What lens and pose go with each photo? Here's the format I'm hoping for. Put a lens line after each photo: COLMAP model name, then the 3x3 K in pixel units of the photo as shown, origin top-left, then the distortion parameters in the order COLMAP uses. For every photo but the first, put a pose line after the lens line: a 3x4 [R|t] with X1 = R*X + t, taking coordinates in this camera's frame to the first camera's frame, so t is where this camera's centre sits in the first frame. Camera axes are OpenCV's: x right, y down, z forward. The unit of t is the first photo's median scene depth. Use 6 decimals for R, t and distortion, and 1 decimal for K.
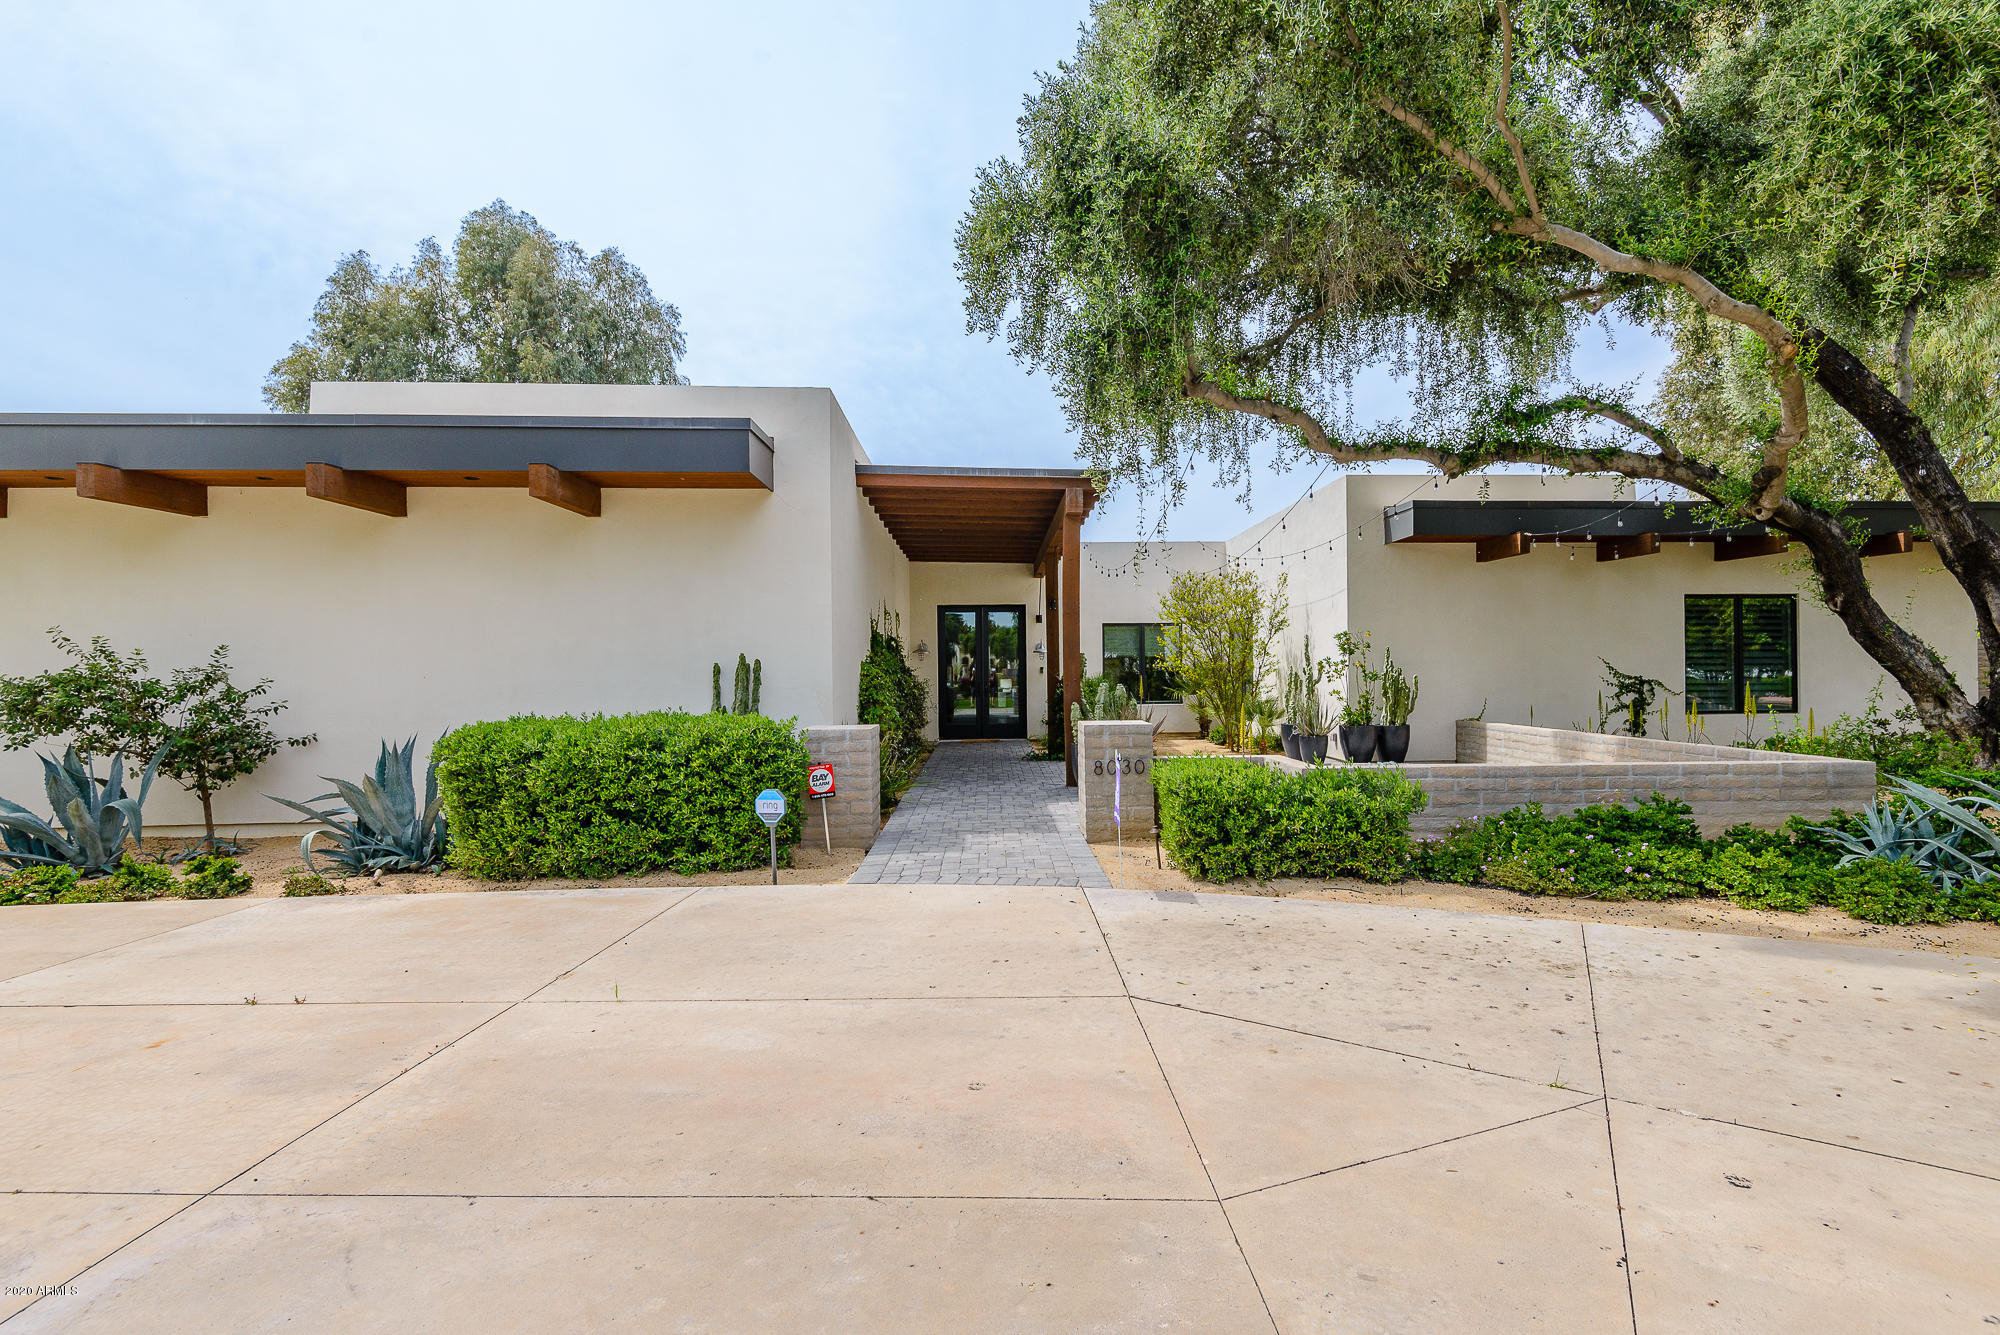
lens RADIAL K [[922.0, 0, 1007.7], [0, 922.0, 661.8], [0, 0, 1]] dist [0.025139, -0.012896]
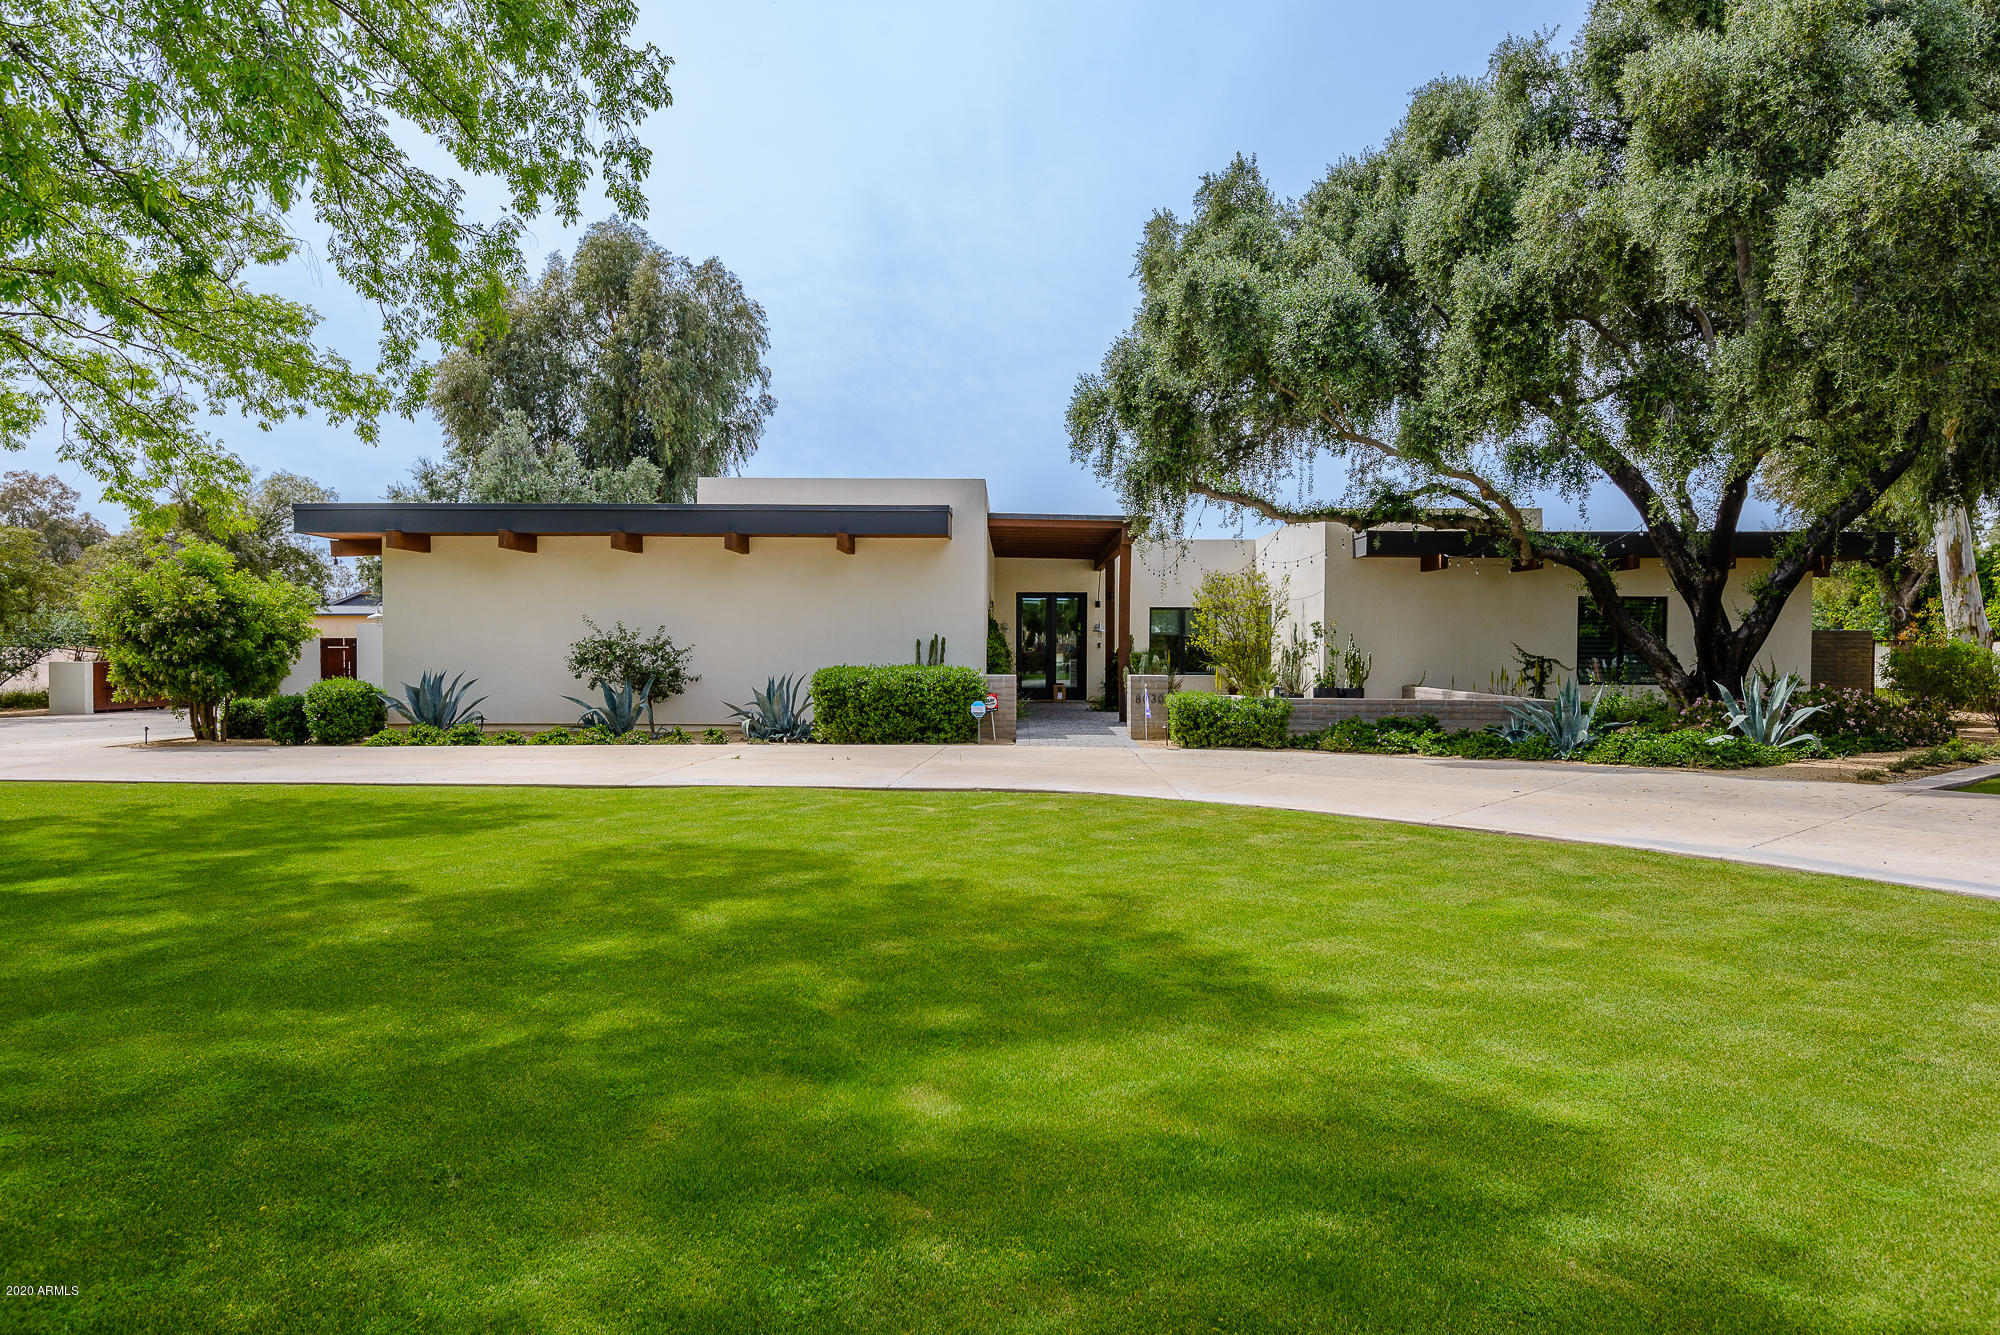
lens RADIAL K [[1186.6, 0, 994.6], [0, 1186.6, 667.3], [0, 0, 1]] dist [0.032902, -0.000164]
pose [[0.999154, 0.014926, -0.038314, -0.056648], [-0.013826, 0.999490, 0.028802, -0.007372], [0.038725, -0.028248, 0.998851, -0.795572]]
